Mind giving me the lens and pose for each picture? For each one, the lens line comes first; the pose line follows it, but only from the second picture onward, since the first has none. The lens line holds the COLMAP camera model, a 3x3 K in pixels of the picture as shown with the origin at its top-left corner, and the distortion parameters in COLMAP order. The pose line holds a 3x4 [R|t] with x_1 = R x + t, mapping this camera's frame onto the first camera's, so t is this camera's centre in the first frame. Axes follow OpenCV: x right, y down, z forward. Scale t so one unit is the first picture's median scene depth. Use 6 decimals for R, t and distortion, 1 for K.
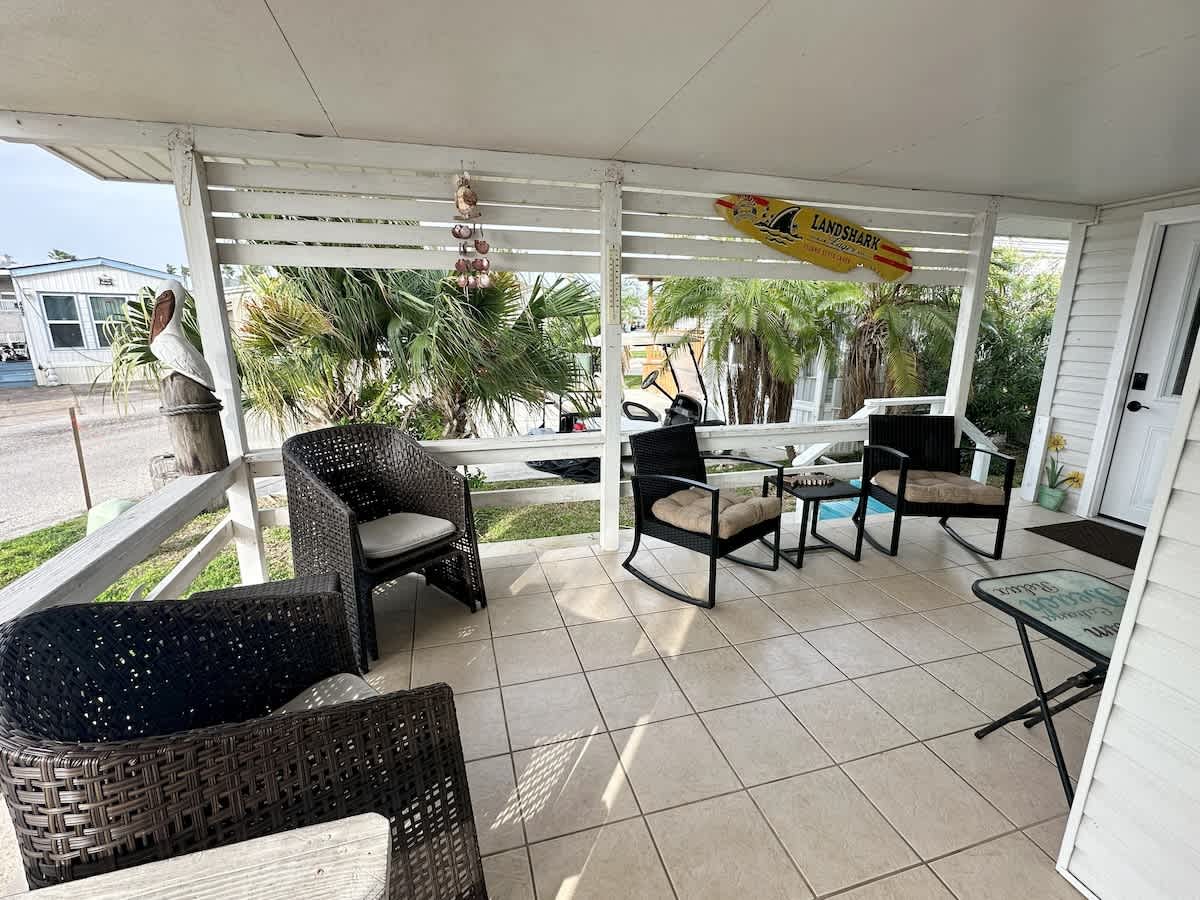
lens RADIAL K [[554.2, 0, 600.0], [0, 554.2, 450.0], [0, 0, 1]] dist [0.002020, 0.000013]
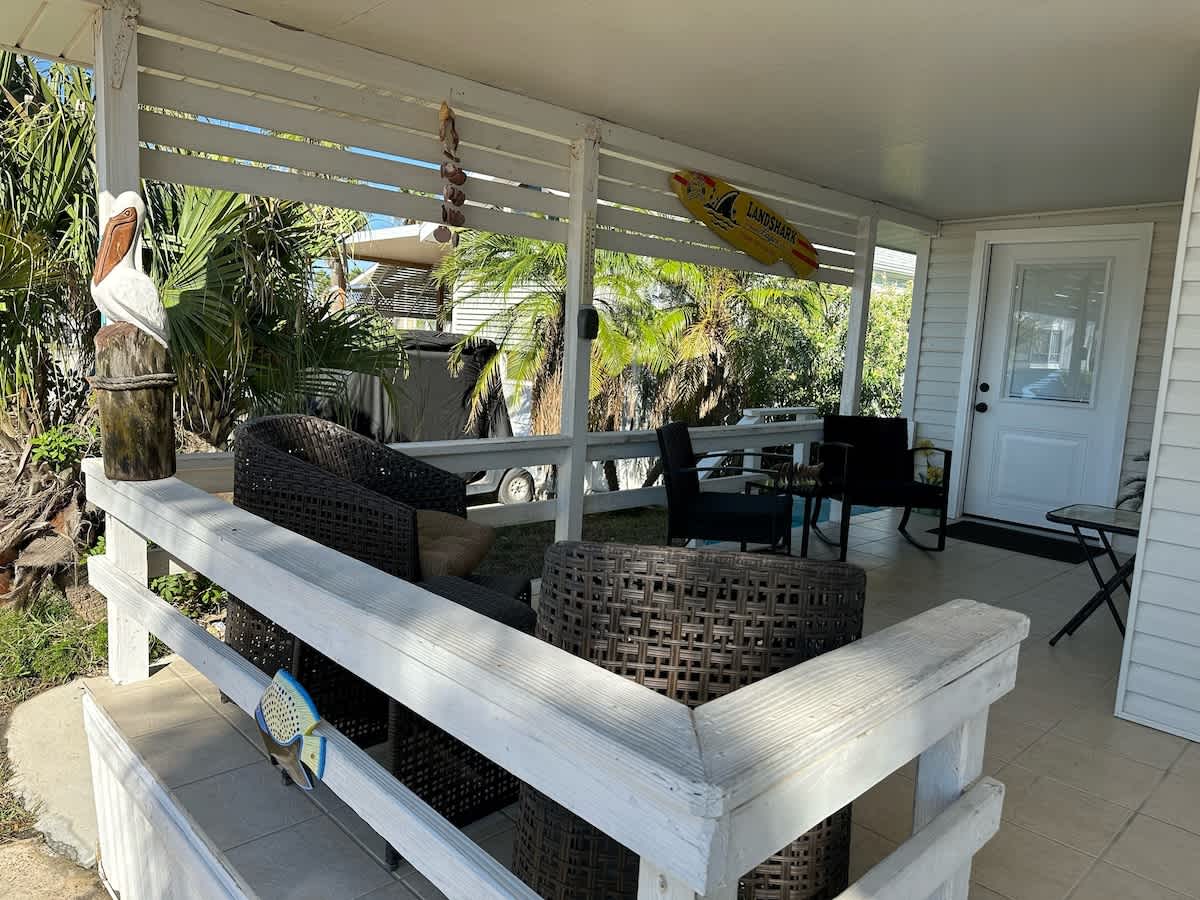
lens RADIAL K [[876.1, 0, 629.2], [0, 876.1, 445.1], [0, 0, 1]] dist [0.061799, 0.000201]
pose [[0.863484, -0.025907, 0.503711, -0.524318], [0.071568, 0.994869, -0.071517, 0.071791], [-0.499274, 0.097803, 0.860907, -0.129969]]
